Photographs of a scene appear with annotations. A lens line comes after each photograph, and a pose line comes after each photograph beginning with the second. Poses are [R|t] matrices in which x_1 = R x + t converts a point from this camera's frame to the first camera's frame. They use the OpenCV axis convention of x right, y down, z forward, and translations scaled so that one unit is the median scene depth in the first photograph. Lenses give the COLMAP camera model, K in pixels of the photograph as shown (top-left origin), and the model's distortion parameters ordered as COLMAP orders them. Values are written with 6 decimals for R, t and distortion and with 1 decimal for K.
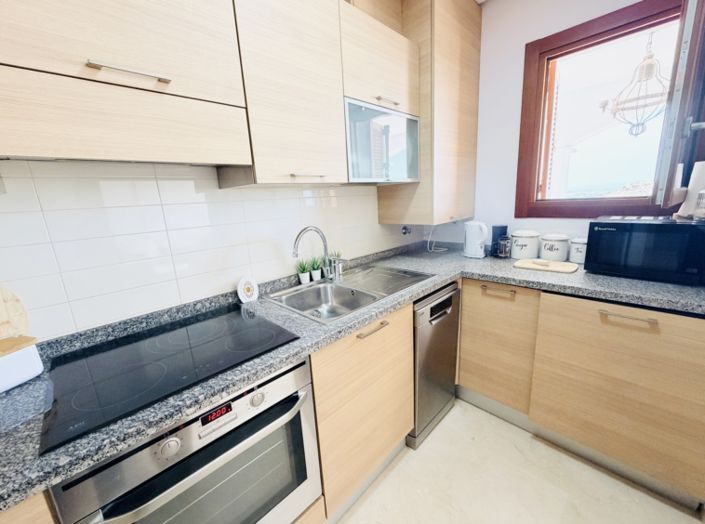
lens RADIAL K [[280.2, 0, 350.7], [0, 280.2, 262.0], [0, 0, 1]] dist [0.000084, -0.000172]
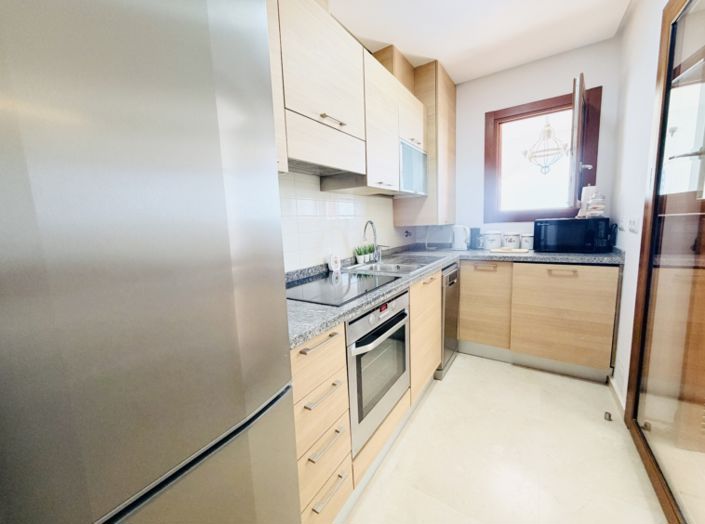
lens RADIAL K [[280.2, 0, 350.7], [0, 280.2, 262.0], [0, 0, 1]] dist [0.000084, -0.000172]
pose [[0.979207, -0.013062, 0.202443, -0.507404], [0.032371, 0.995199, -0.092367, 0.202464], [-0.200264, 0.097000, 0.974928, -0.345511]]
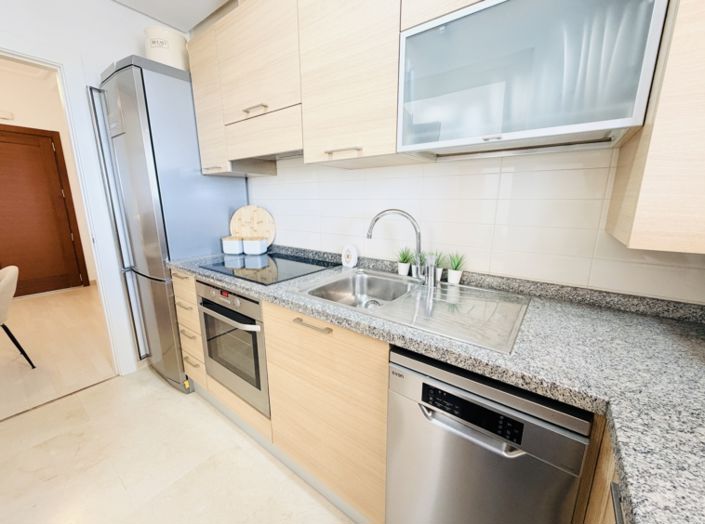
lens RADIAL K [[280.2, 0, 350.7], [0, 280.2, 262.0], [0, 0, 1]] dist [0.000084, -0.000172]
pose [[0.150218, 0.266017, -0.952192, 0.664374], [-0.226838, 0.946701, 0.228697, -0.131210], [0.962278, 0.181638, 0.202555, 0.683070]]
